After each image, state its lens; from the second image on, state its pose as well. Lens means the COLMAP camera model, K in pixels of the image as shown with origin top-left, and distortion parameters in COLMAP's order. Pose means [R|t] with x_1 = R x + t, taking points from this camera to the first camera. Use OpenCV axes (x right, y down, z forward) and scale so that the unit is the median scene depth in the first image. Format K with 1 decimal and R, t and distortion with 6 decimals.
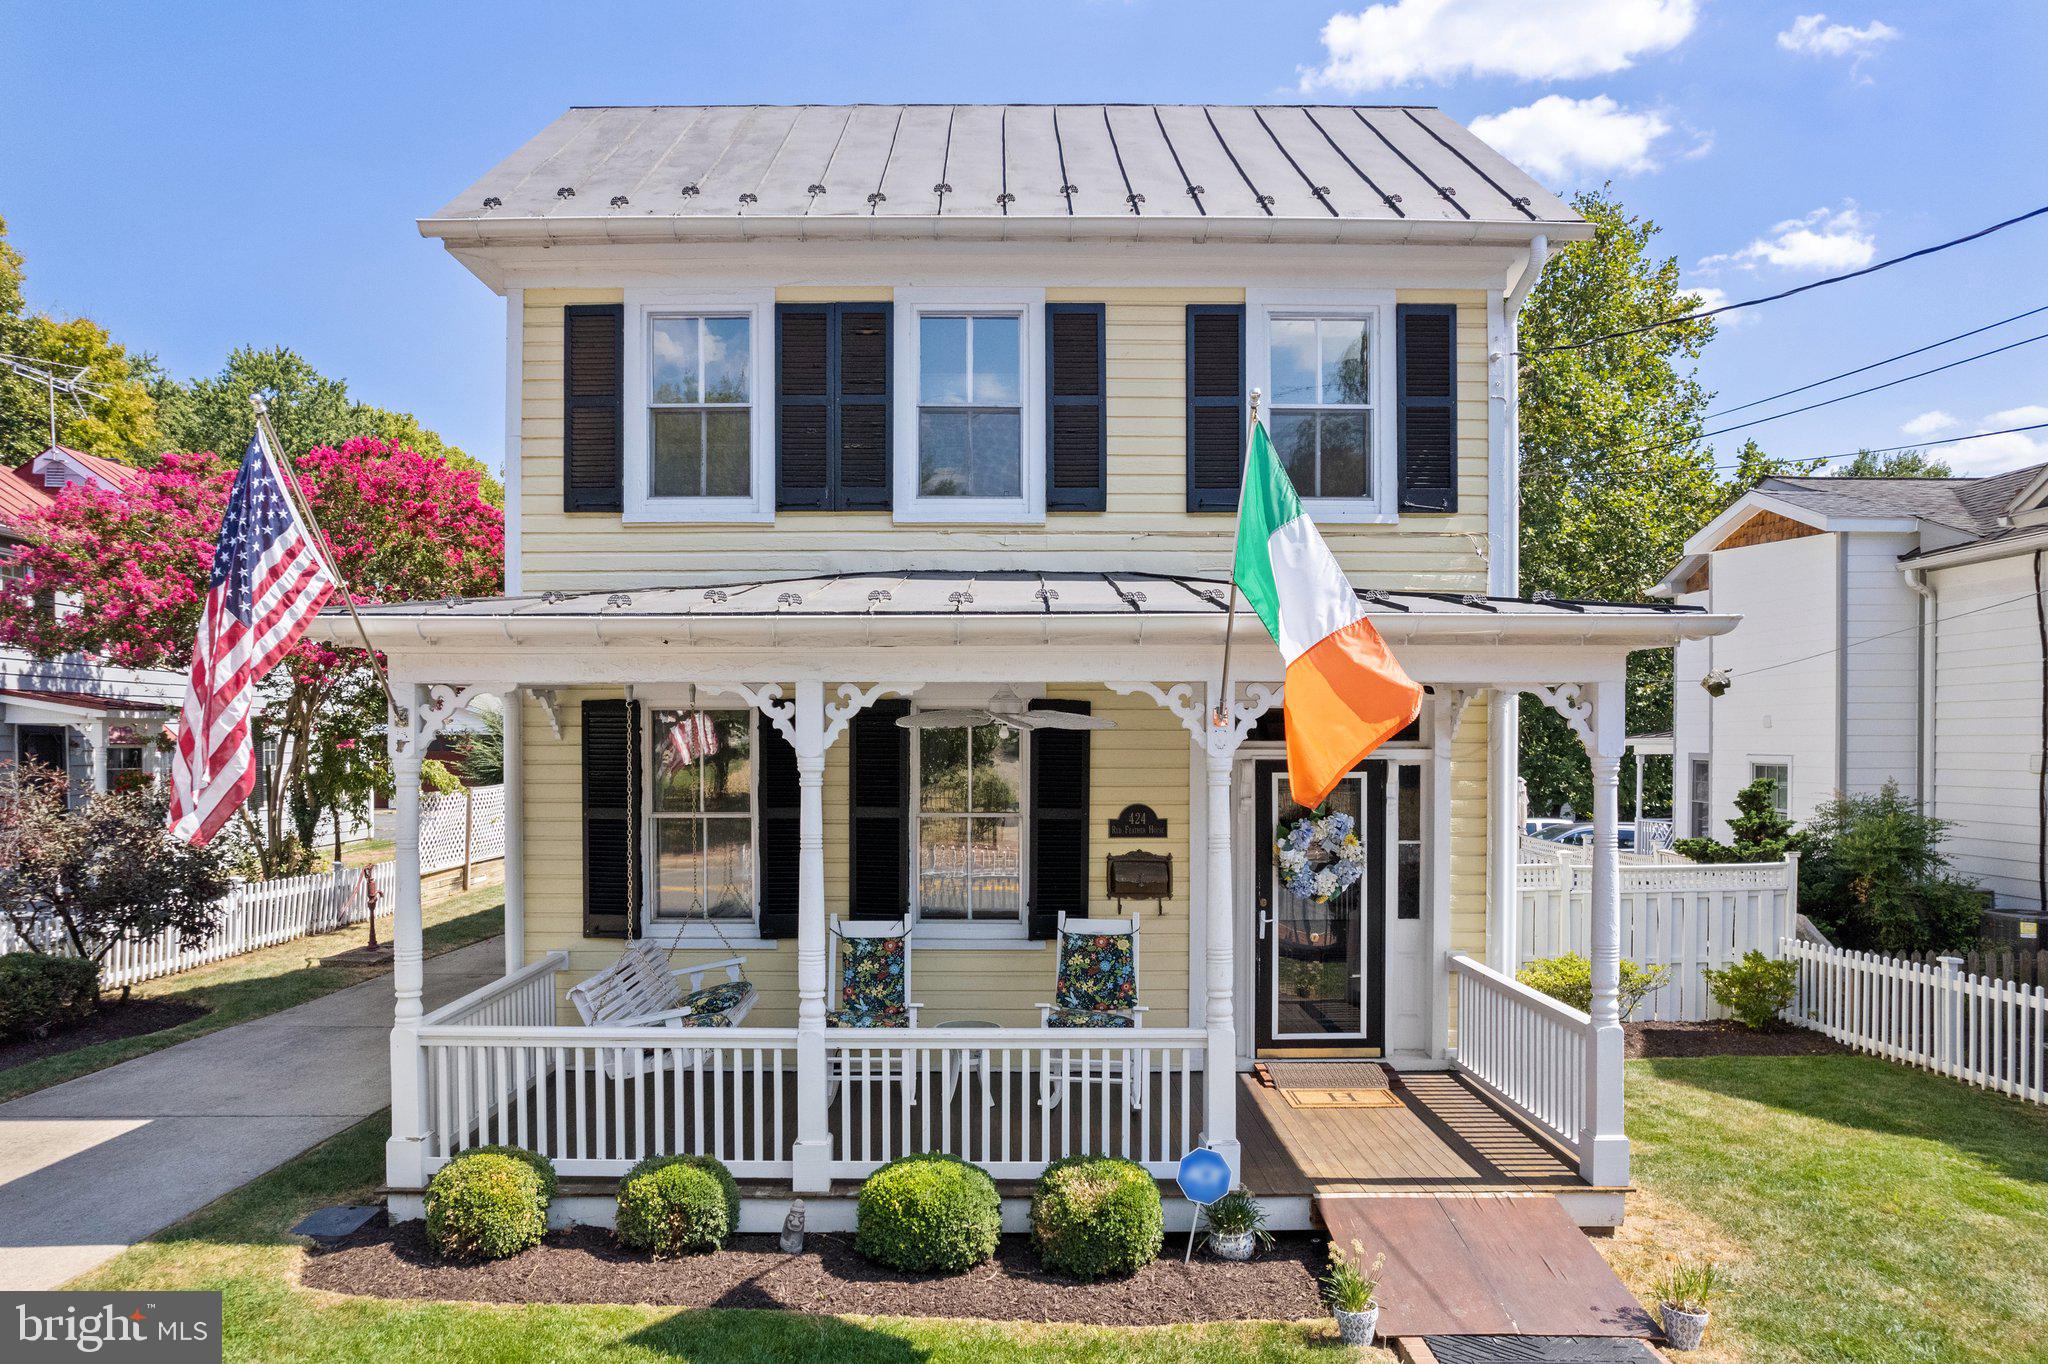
lens RADIAL K [[1307.3, 0, 1021.5], [0, 1307.3, 703.1], [0, 0, 1]] dist [-0.038252, 0.005669]
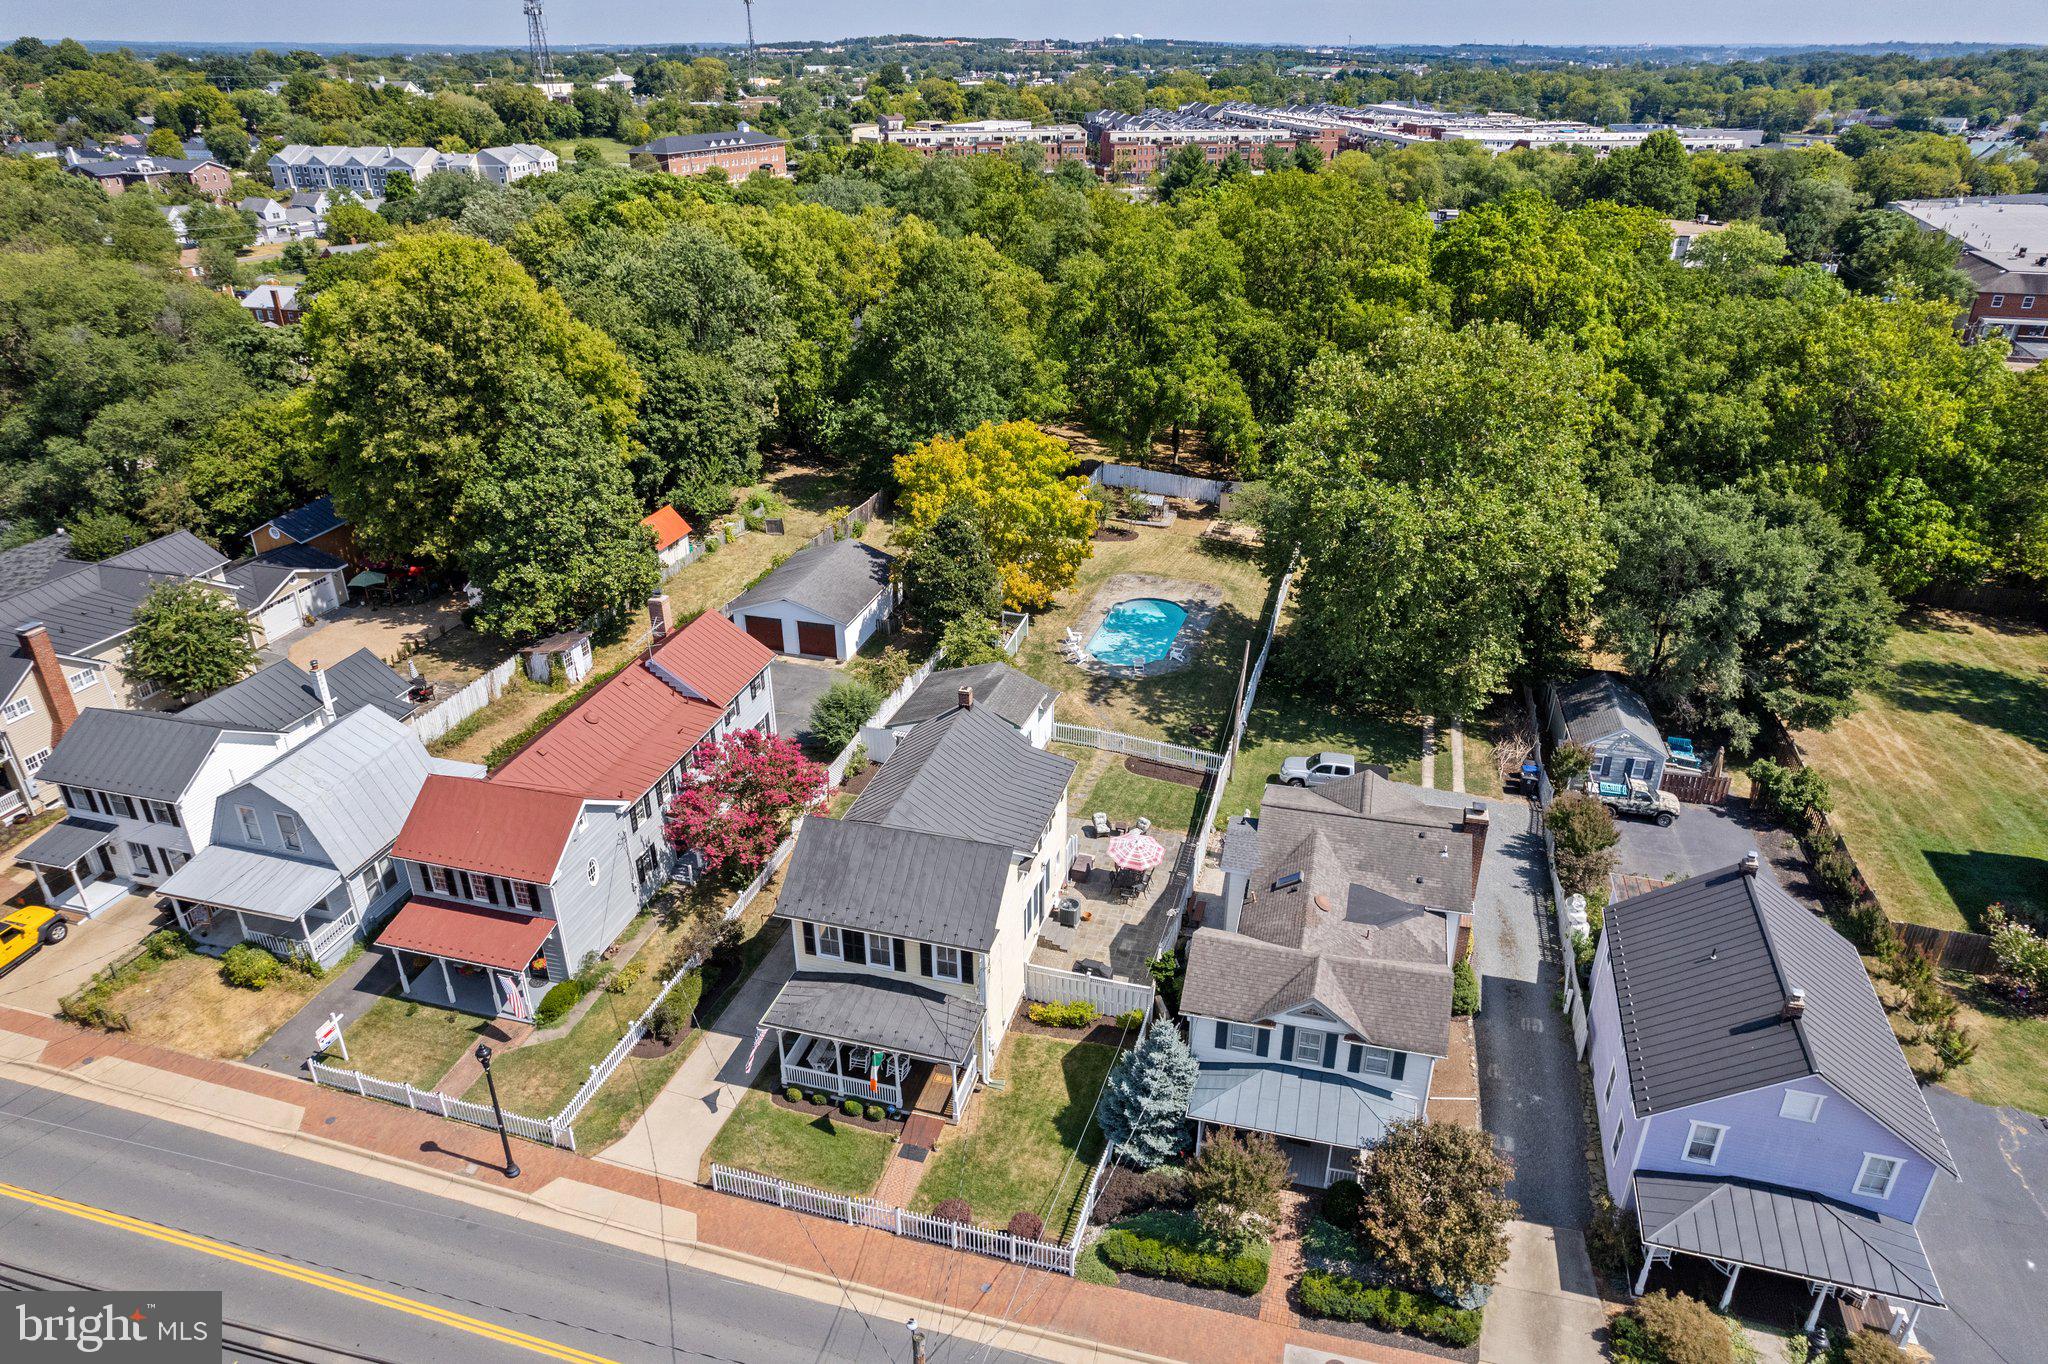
lens RADIAL K [[1307.3, 0, 1037.7], [0, 1307.3, 676.7], [0, 0, 1]] dist [-0.038252, 0.005669]
pose [[0.955987, 0.134693, -0.260666, 1.686843], [-0.006575, 0.898017, 0.439913, -3.346186], [0.293336, -0.418837, 0.859378, -2.640687]]
